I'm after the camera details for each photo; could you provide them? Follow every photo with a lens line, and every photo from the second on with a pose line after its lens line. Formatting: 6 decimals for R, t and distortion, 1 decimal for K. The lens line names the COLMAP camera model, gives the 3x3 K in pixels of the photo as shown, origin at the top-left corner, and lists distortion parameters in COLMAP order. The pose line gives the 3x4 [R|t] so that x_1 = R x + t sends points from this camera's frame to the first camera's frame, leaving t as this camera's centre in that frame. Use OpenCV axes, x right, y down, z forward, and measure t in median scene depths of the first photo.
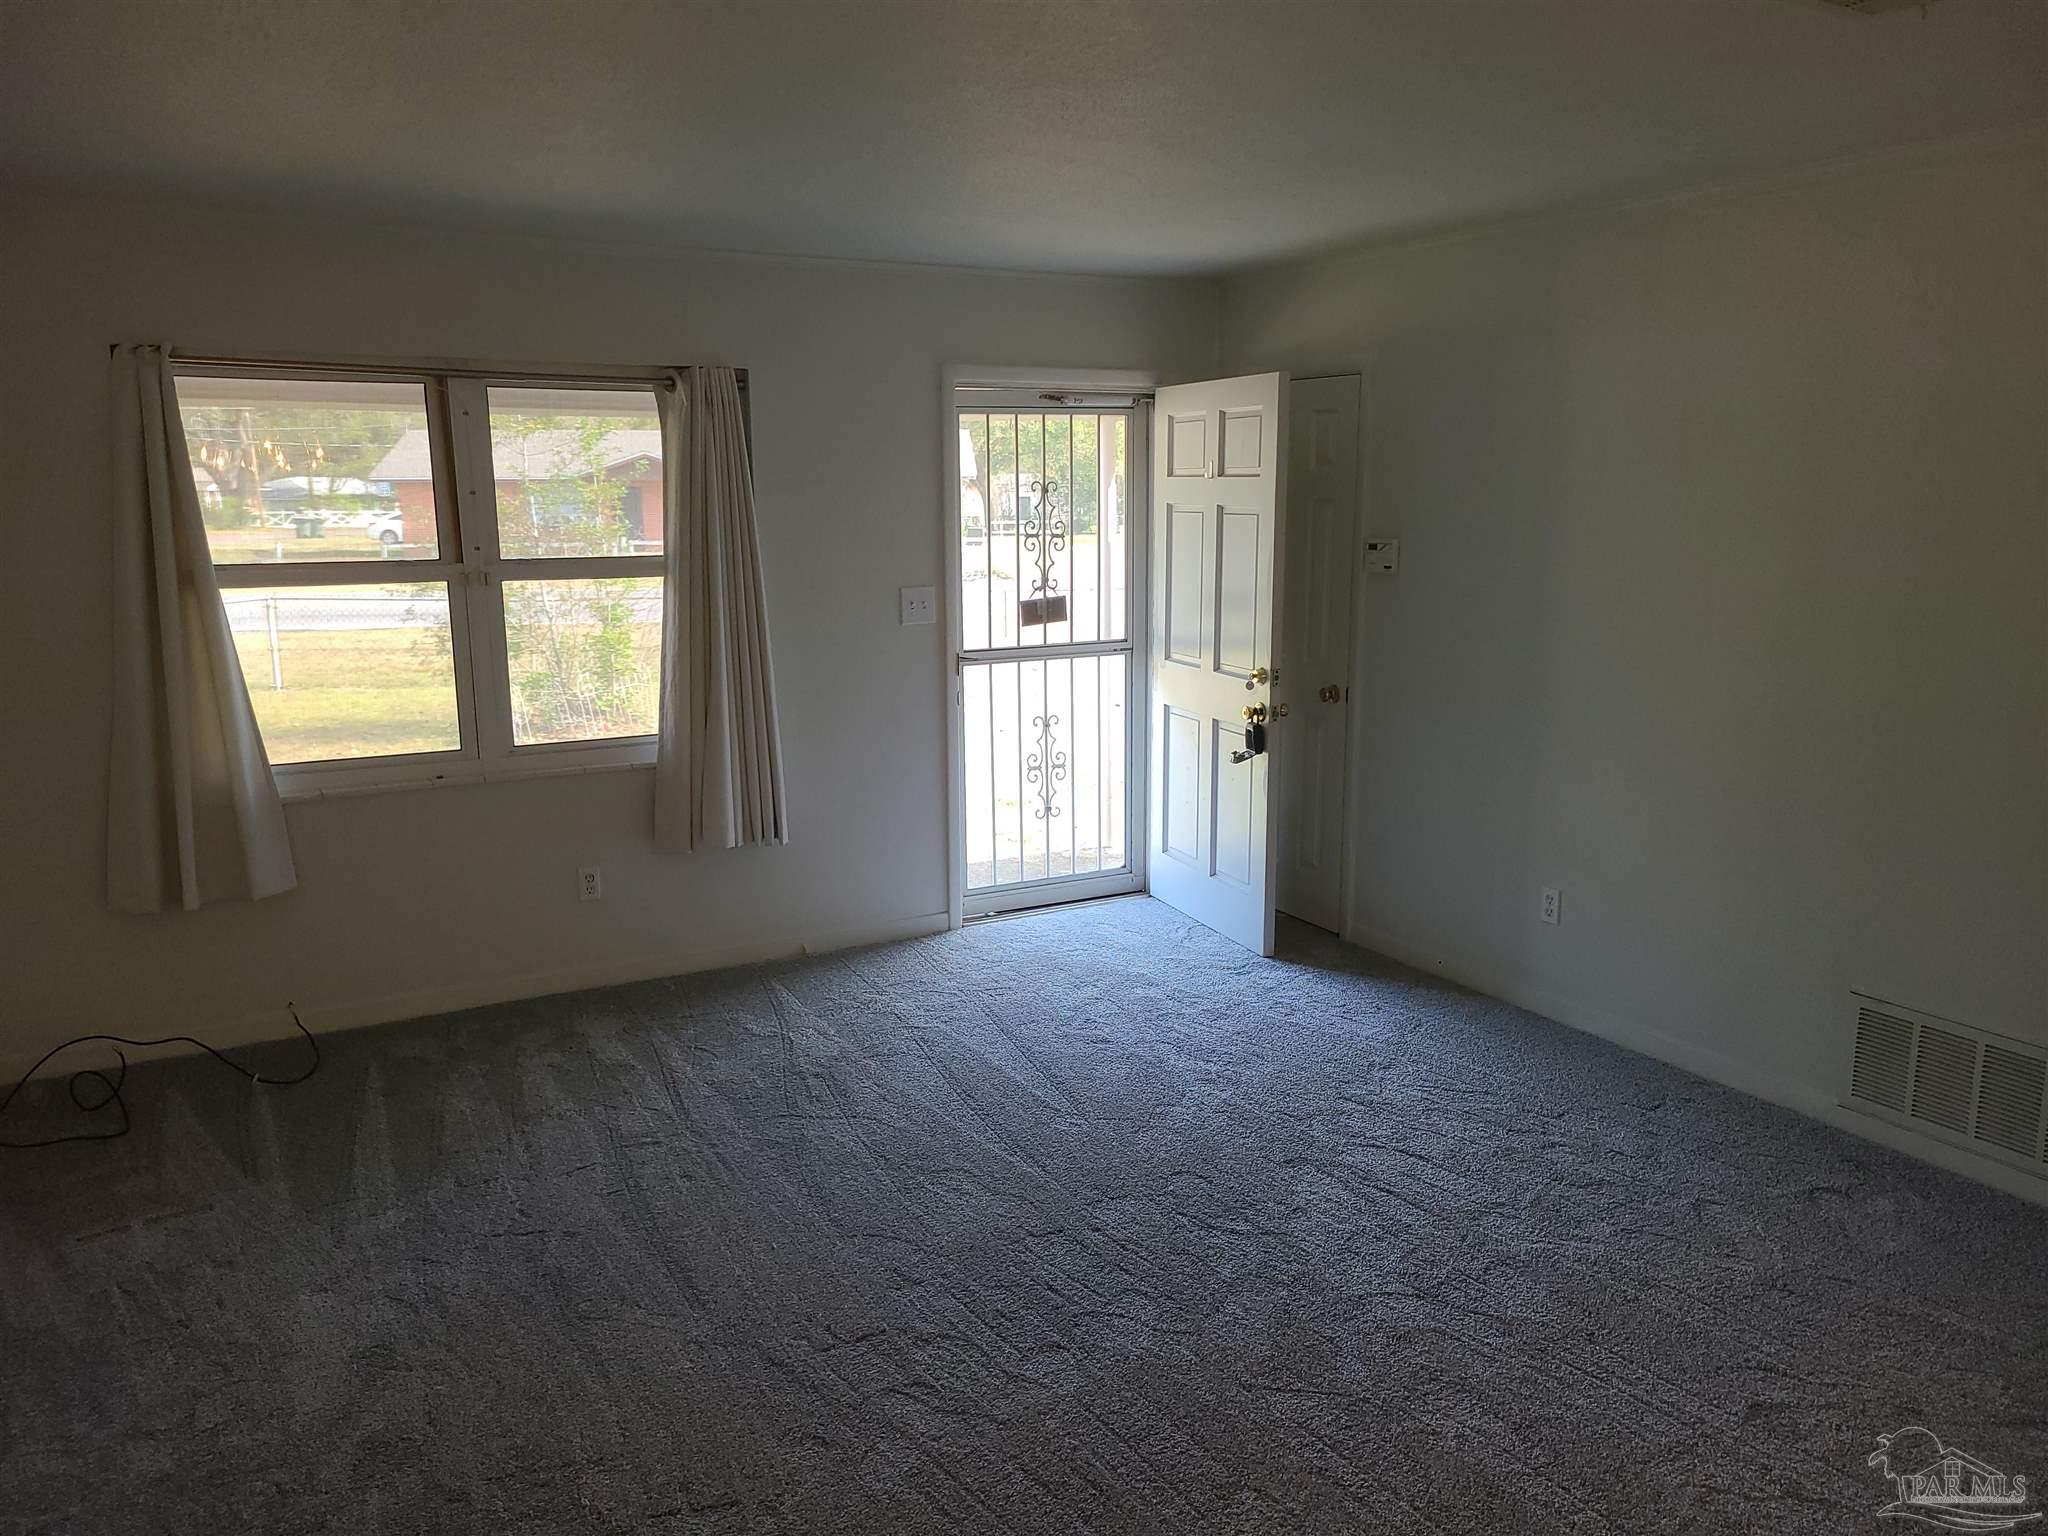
lens RADIAL K [[1527.5, 0, 1016.0], [0, 1527.5, 780.3], [0, 0, 1]] dist [0.038562, -0.013368]
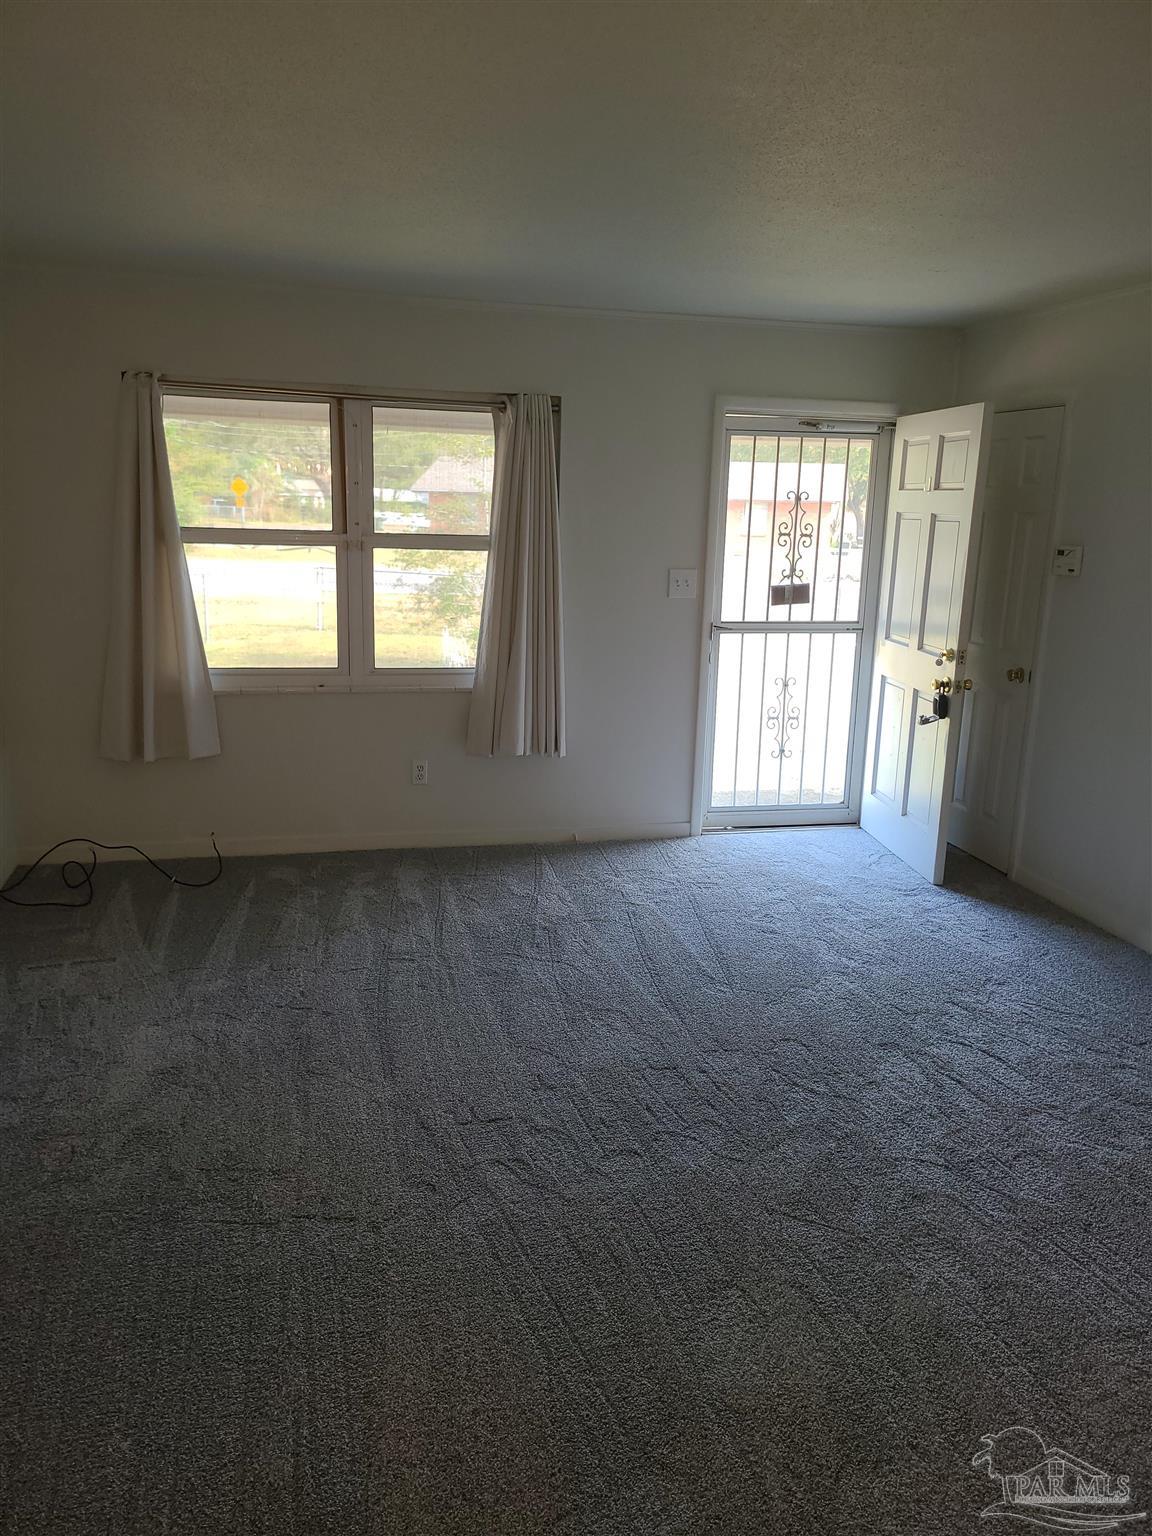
lens RADIAL K [[1145.6, 0, 576.9], [0, 1145.6, 762.2], [0, 0, 1]] dist [0.038562, -0.013368]
pose [[0.963322, 0.091459, -0.252282, 0.125668], [-0.084392, 0.995680, 0.038717, 0.006941], [0.254733, -0.016006, 0.966879, 0.041130]]
